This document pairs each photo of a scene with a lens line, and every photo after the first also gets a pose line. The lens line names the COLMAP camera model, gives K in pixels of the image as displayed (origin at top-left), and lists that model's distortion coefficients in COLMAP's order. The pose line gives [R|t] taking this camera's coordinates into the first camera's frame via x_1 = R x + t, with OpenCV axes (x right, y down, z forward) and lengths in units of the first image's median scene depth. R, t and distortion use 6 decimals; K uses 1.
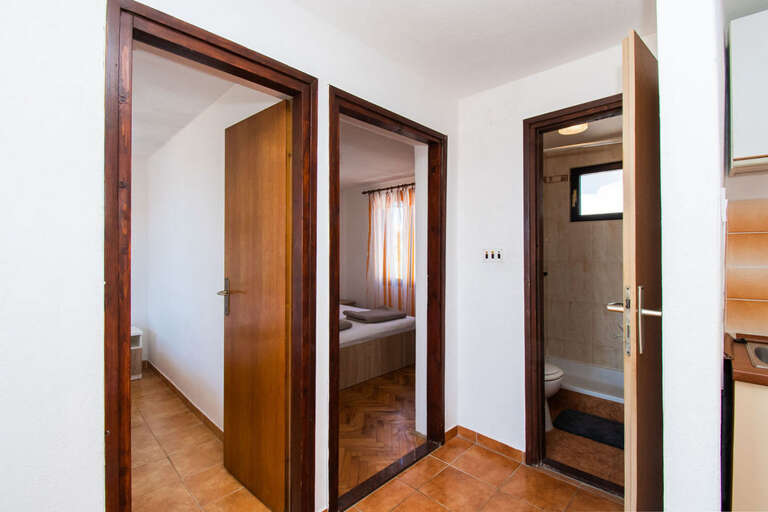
lens RADIAL K [[346.8, 0, 381.9], [0, 346.8, 244.7], [0, 0, 1]] dist [-0.005320, -0.000508]
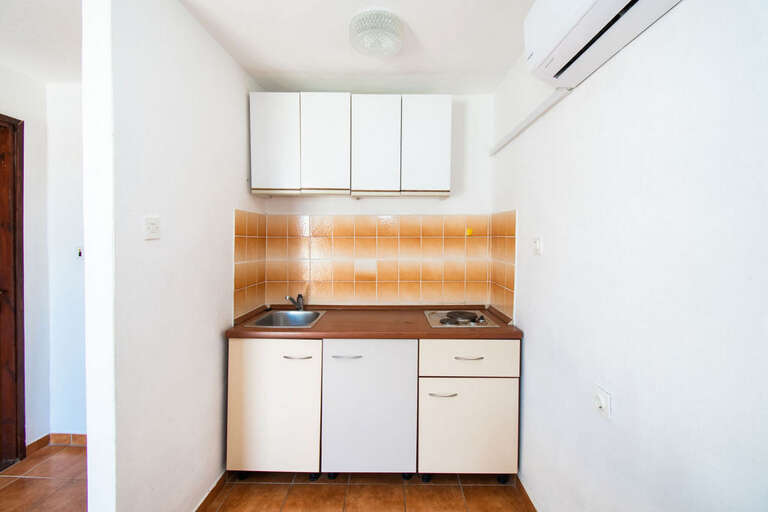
lens RADIAL K [[346.8, 0, 381.9], [0, 346.8, 244.7], [0, 0, 1]] dist [-0.005320, -0.000508]
pose [[0.734641, -0.010799, 0.678370, 0.286886], [-0.013061, 0.999463, 0.030055, -0.036194], [-0.678331, -0.030940, 0.734105, -0.327987]]
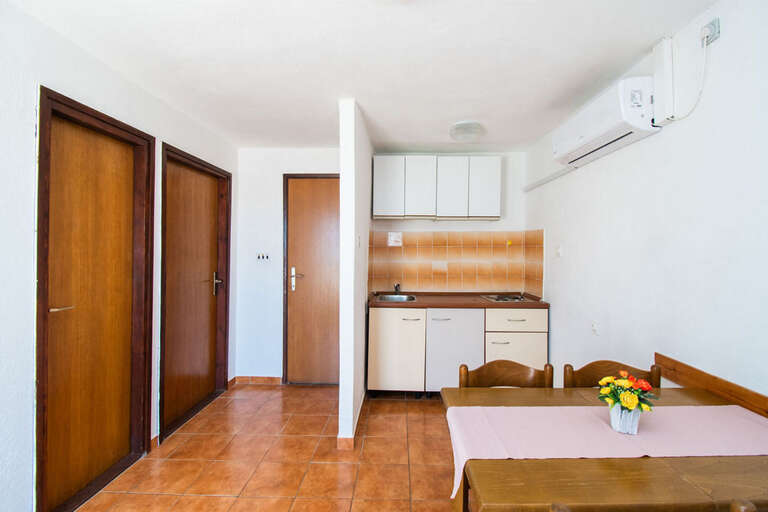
lens RADIAL K [[347.7, 0, 386.2], [0, 347.7, 247.3], [0, 0, 1]] dist [0.014833, -0.000161]
pose [[0.740265, 0.004220, 0.672302, -0.335636], [-0.011208, 0.999919, 0.006065, -0.029397], [-0.672221, -0.012025, 0.740252, -0.546940]]
